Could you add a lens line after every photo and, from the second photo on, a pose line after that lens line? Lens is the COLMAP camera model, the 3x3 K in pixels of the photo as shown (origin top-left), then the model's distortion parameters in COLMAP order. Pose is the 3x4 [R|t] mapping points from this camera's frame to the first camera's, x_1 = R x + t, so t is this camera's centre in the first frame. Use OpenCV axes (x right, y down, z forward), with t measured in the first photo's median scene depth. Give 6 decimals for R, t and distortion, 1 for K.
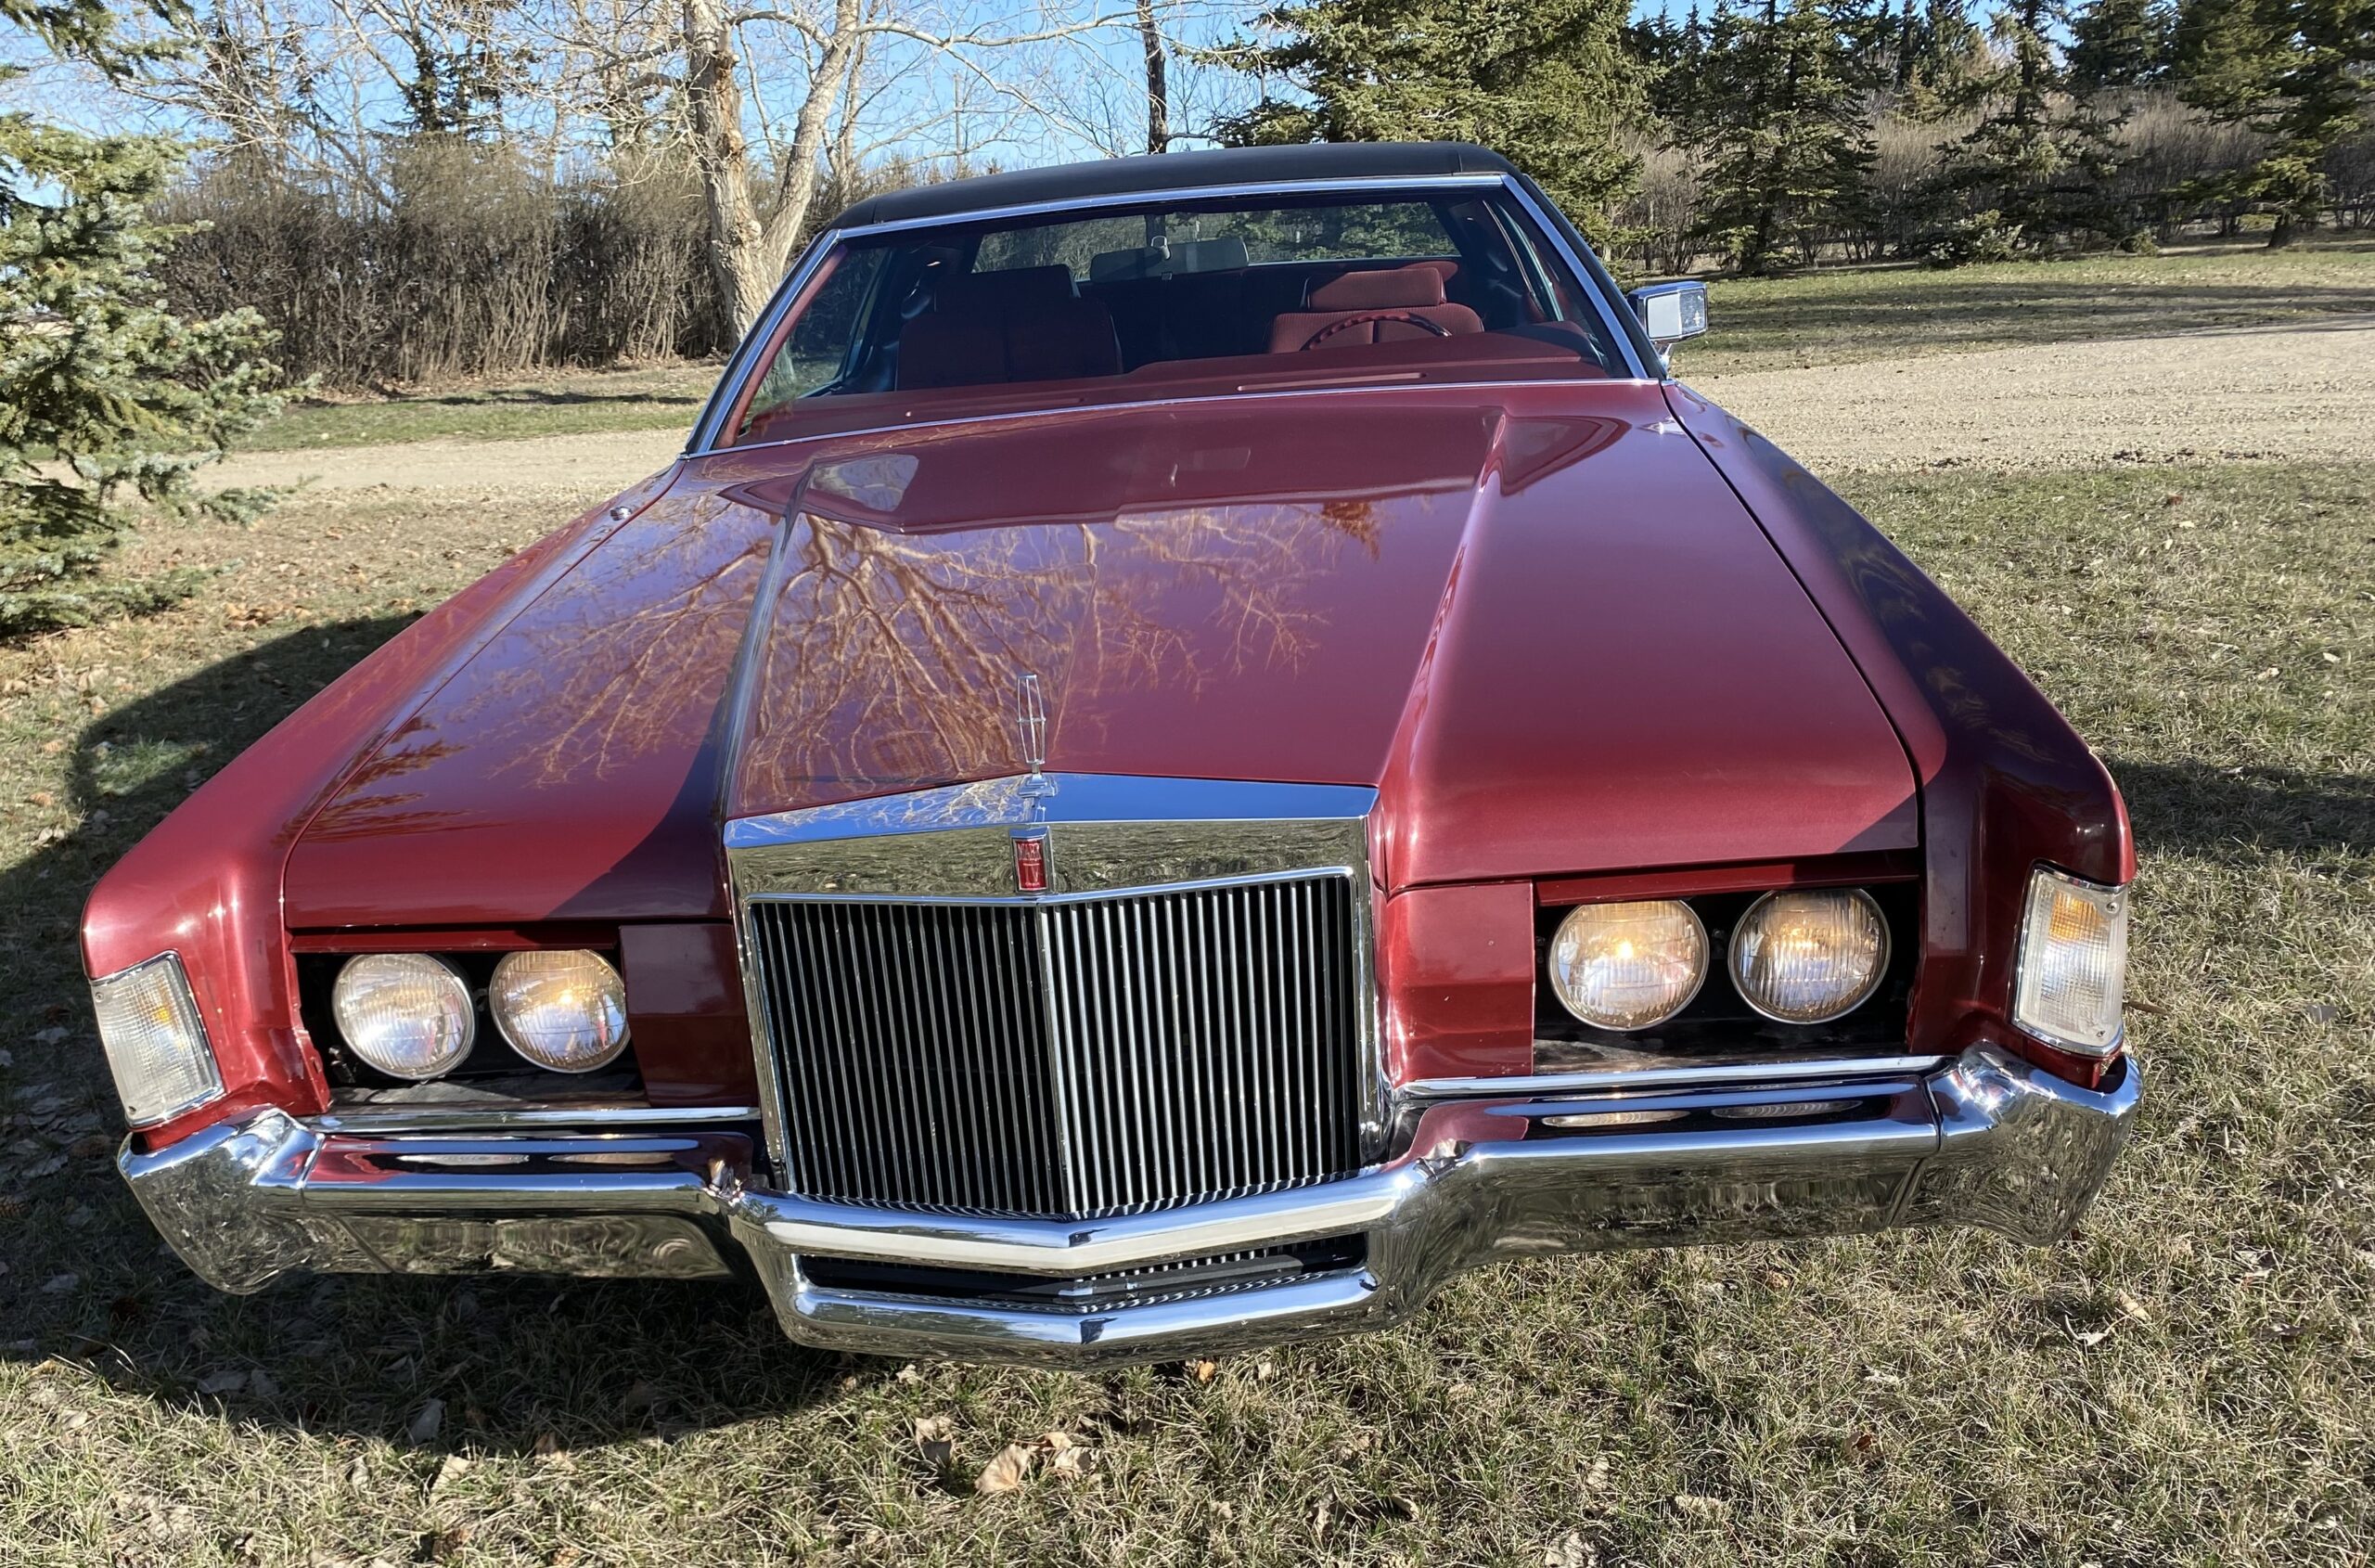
lens RADIAL K [[1838.3, 0, 1188.0], [0, 1838.3, 781.8], [0, 0, 1]] dist [0.021844, -0.016591]
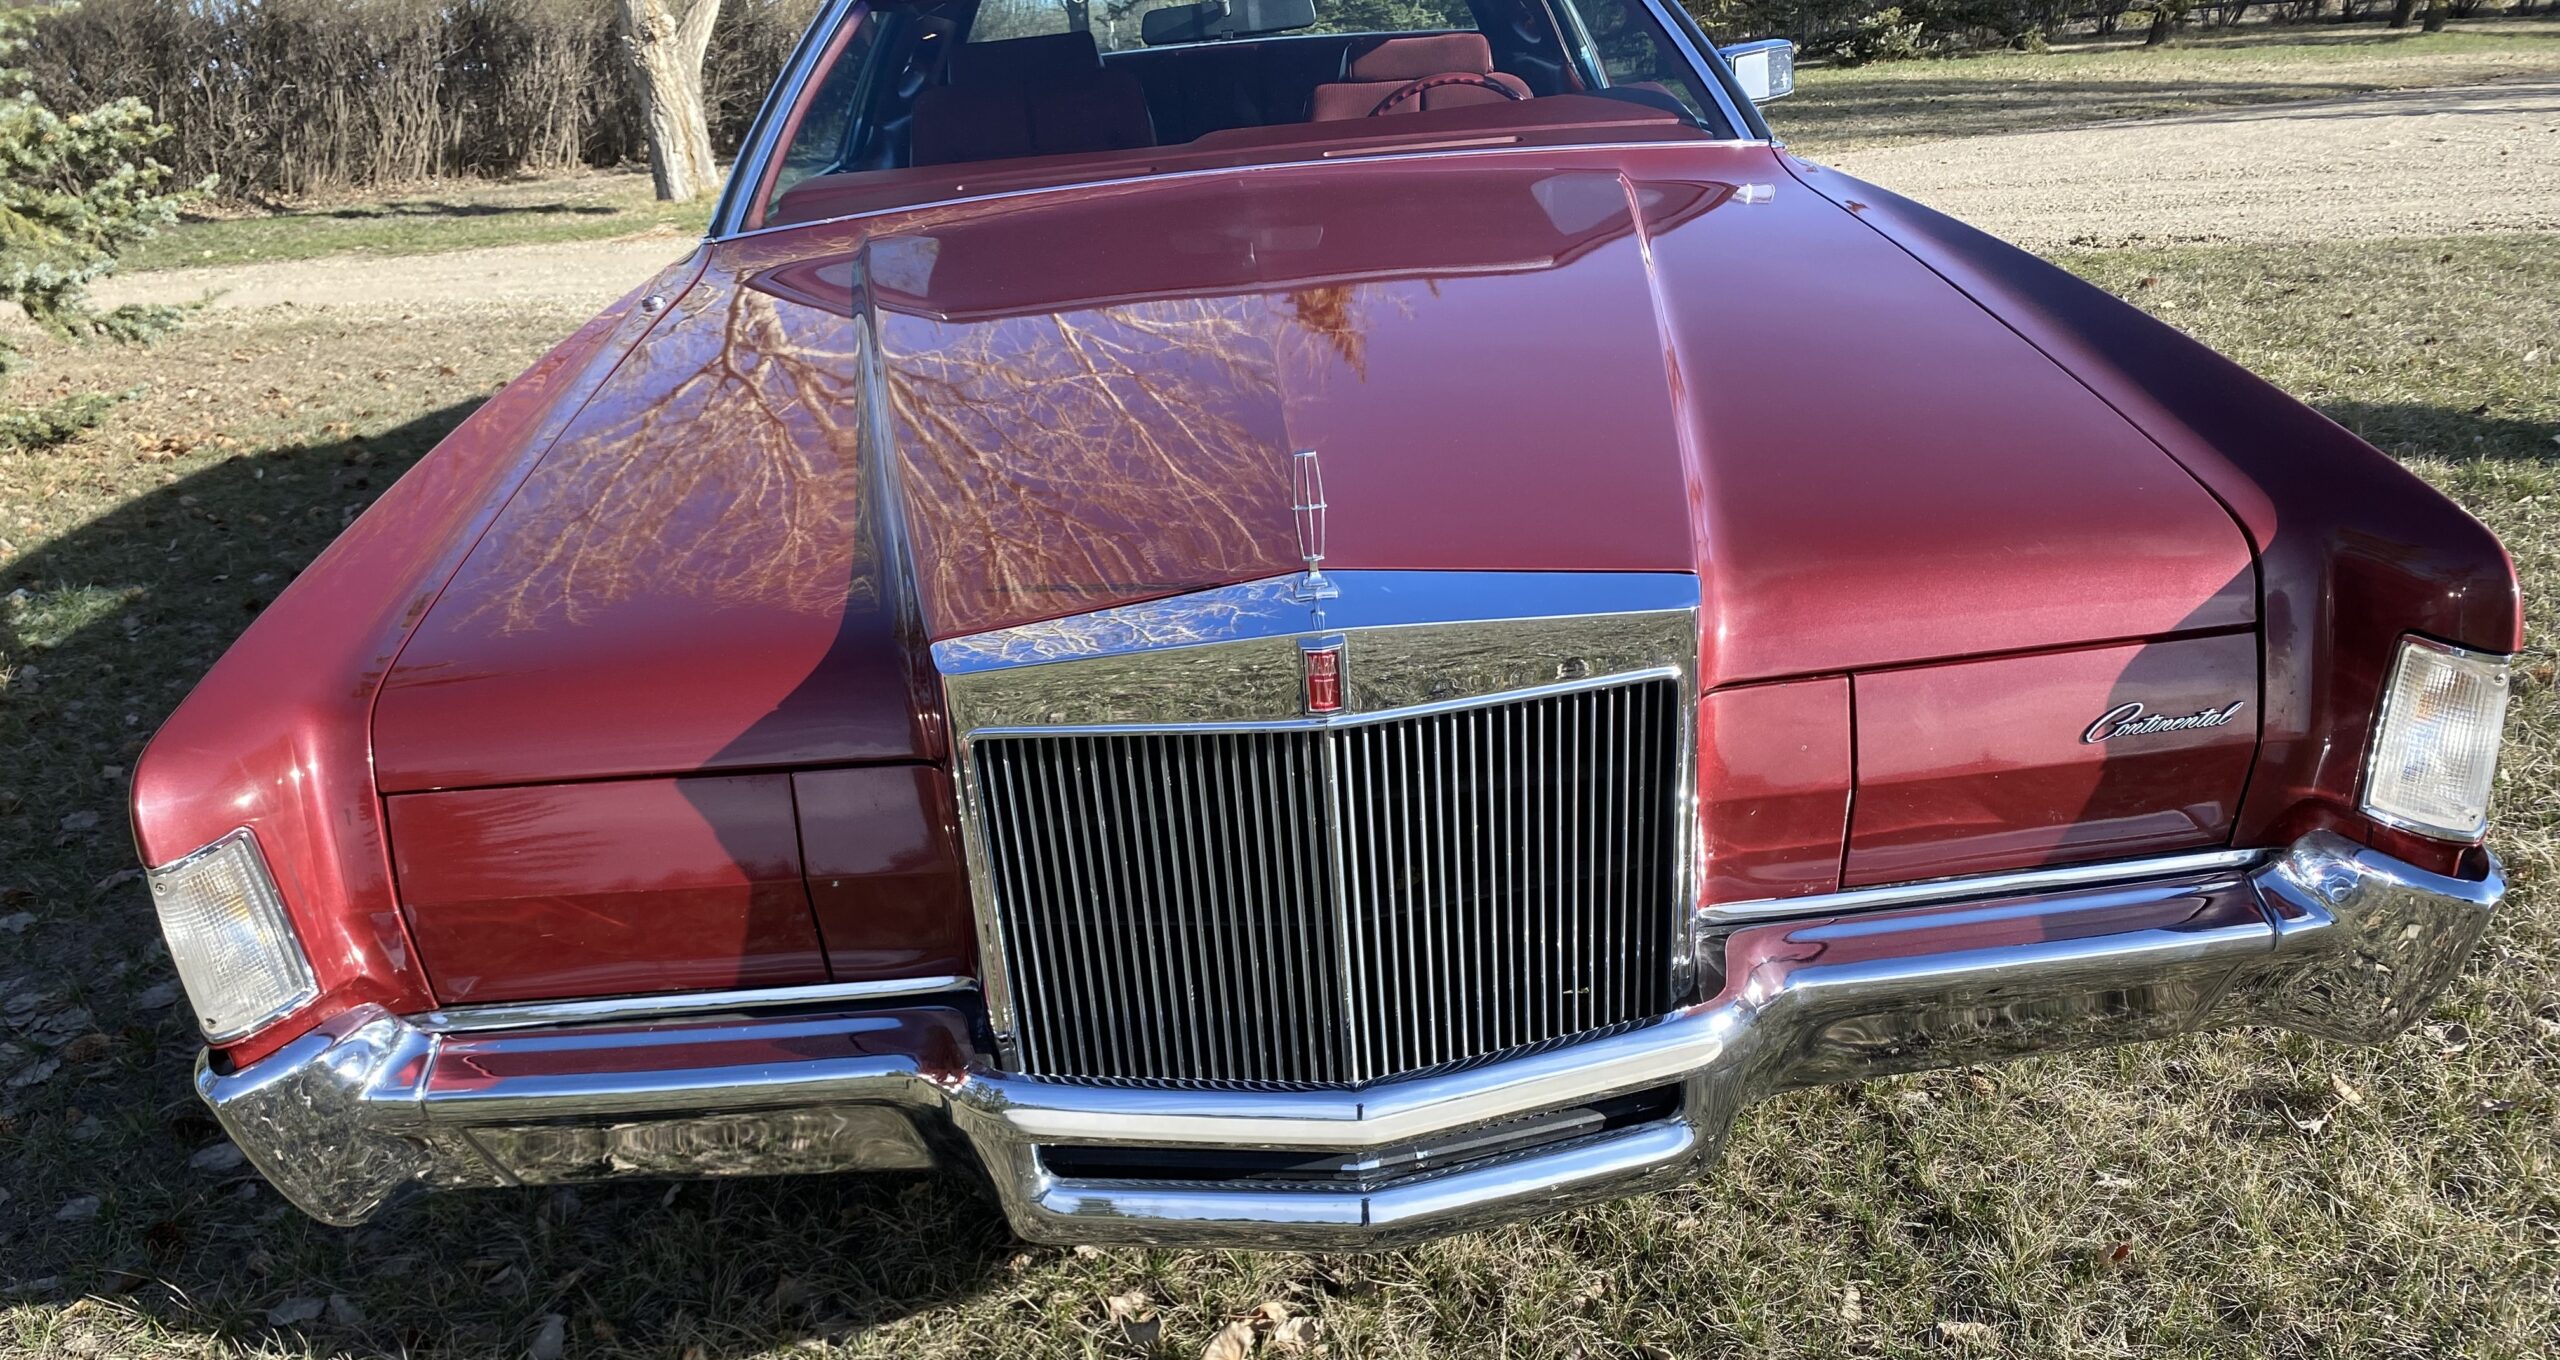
lens RADIAL K [[1820.8, 0, 1306.5], [0, 1820.8, 742.3], [0, 0, 1]] dist [0.009527, 0.002019]
pose [[0.994496, -0.043260, 0.095425, -0.123564], [0.035451, 0.995996, 0.082068, 0.003577], [-0.098593, -0.078234, 0.992048, 0.122680]]
